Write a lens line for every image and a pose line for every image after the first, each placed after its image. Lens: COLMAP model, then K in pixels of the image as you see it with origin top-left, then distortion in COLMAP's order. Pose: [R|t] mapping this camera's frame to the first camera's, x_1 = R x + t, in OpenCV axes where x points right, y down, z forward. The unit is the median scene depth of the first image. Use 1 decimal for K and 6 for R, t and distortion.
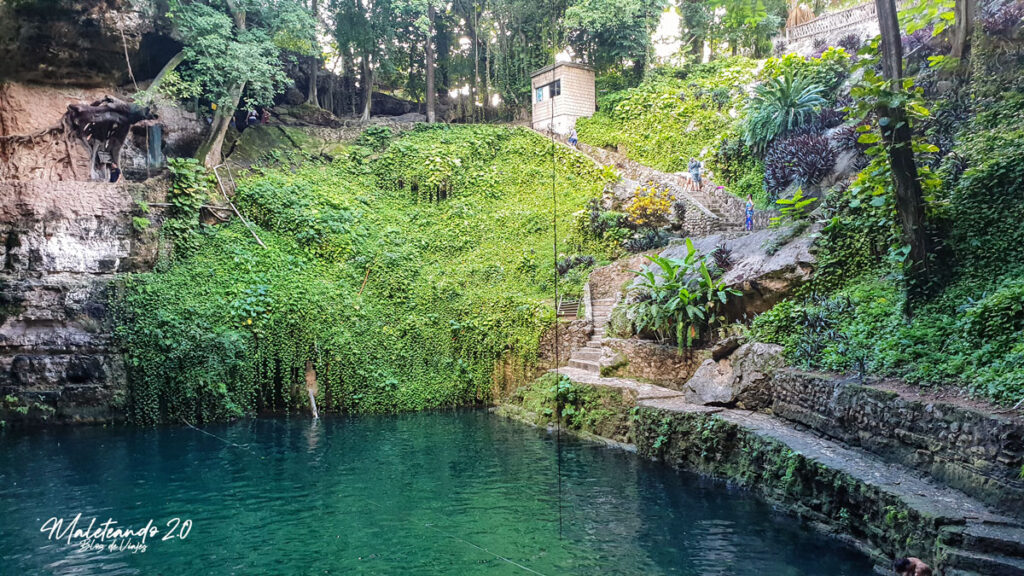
lens RADIAL K [[784.9, 0, 514.9], [0, 784.9, 268.6], [0, 0, 1]] dist [0.024072, -0.005835]
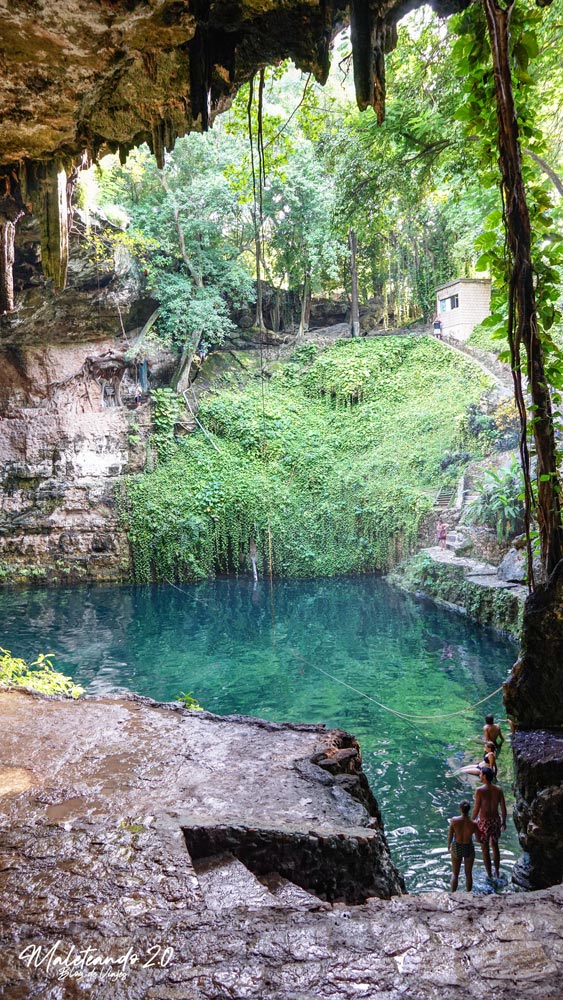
lens RADIAL K [[730.5, 0, 276.1], [0, 730.5, 450.3], [0, 0, 1]] dist [-0.000094, -0.002138]
pose [[0.965299, -0.026083, -0.259843, 0.107471], [0.032189, 0.999296, 0.019268, -0.054456], [0.259157, -0.026964, 0.965459, -0.193154]]
